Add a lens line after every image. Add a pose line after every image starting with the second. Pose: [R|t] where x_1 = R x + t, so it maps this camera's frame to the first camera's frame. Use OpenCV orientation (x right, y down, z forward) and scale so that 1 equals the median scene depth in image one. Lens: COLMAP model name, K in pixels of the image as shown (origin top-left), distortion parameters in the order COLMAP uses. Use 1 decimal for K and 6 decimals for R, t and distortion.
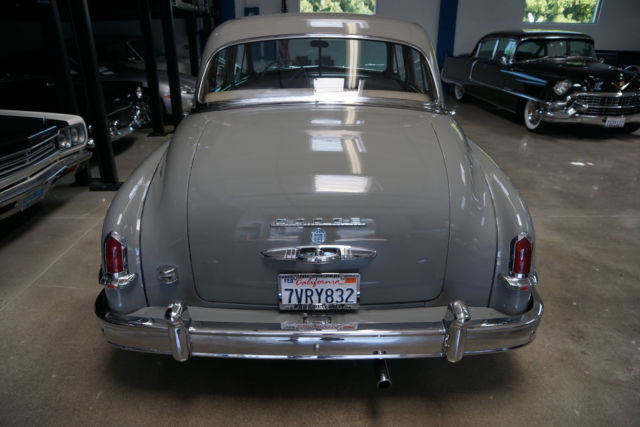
lens RADIAL K [[444.3, 0, 319.2], [0, 444.3, 229.8], [0, 0, 1]] dist [-0.136508, 0.093824]
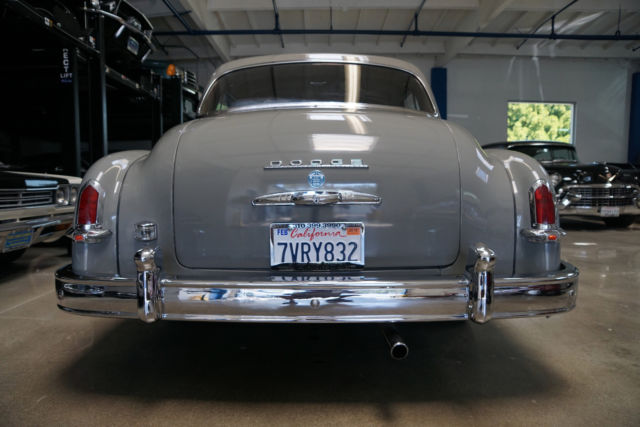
lens RADIAL K [[445.9, 0, 318.5], [0, 445.9, 223.5], [0, 0, 1]] dist [-0.145740, 0.102478]
pose [[1.000000, -0.000225, -0.000297, 0.002272], [0.000116, 0.946204, -0.323570, 0.351805], [0.000354, 0.323570, 0.946204, 0.152279]]
